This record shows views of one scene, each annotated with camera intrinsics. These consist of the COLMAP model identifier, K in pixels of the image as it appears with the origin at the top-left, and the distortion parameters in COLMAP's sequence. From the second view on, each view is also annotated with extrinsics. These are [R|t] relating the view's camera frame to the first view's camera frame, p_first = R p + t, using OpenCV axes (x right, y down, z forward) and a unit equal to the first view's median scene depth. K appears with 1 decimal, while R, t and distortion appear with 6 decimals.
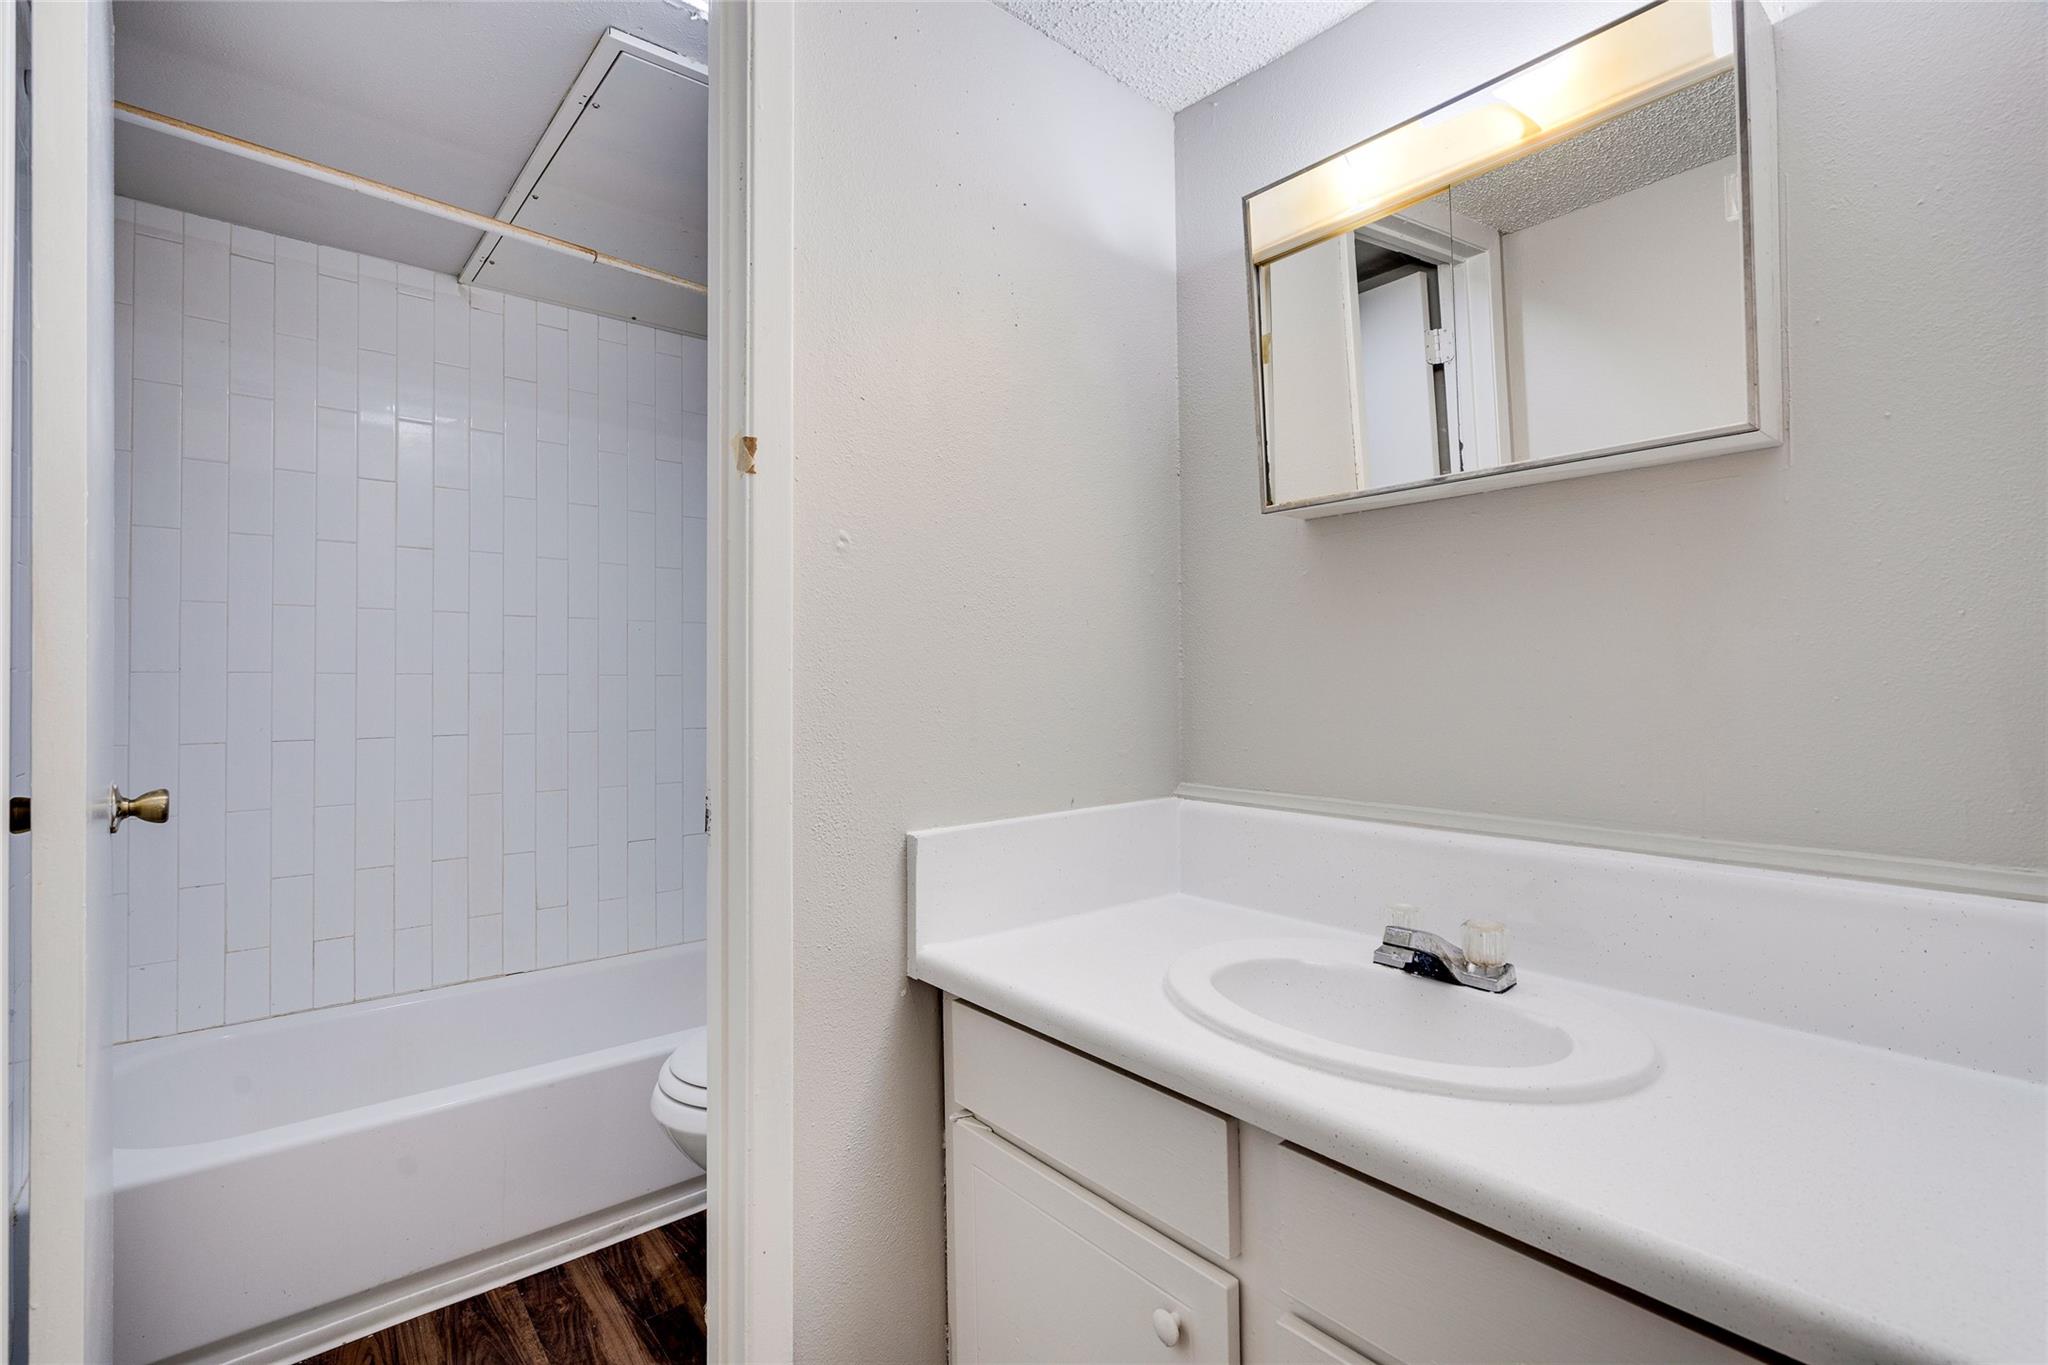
lens RADIAL K [[927.8, 0, 1030.3], [0, 927.8, 690.5], [0, 0, 1]] dist [-0.002718, 0.000468]
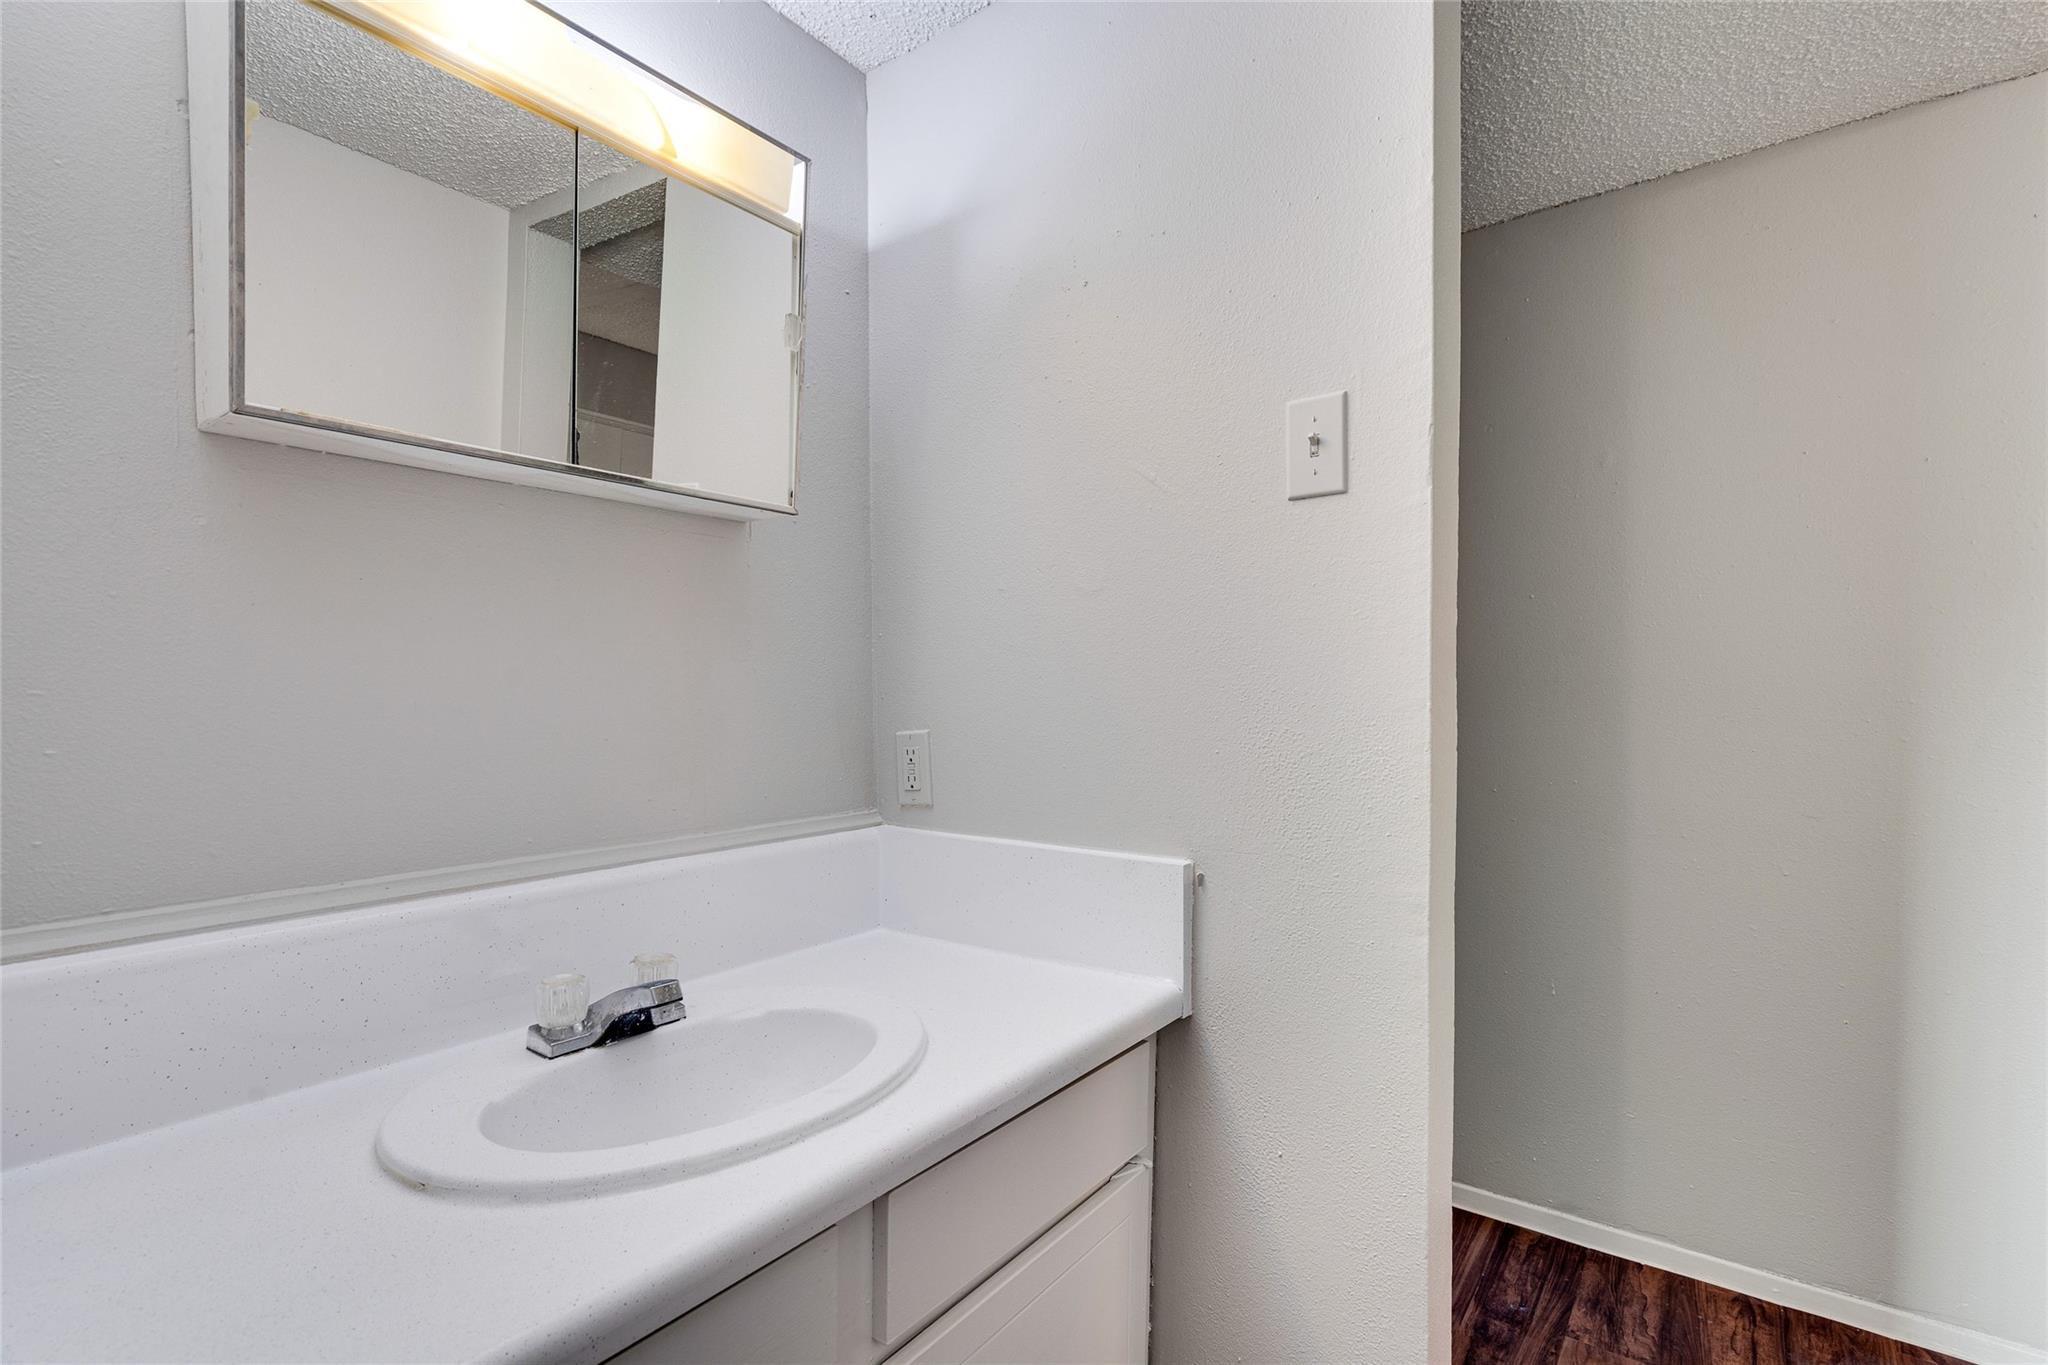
lens RADIAL K [[974.8, 0, 1021.8], [0, 974.8, 726.9], [0, 0, 1]] dist [-0.001850, 0.000282]
pose [[-0.226723, -0.030945, 0.973468, -0.487936], [0.014584, 0.999275, 0.035162, -0.013751], [-0.973850, 0.022169, -0.226107, 0.734600]]
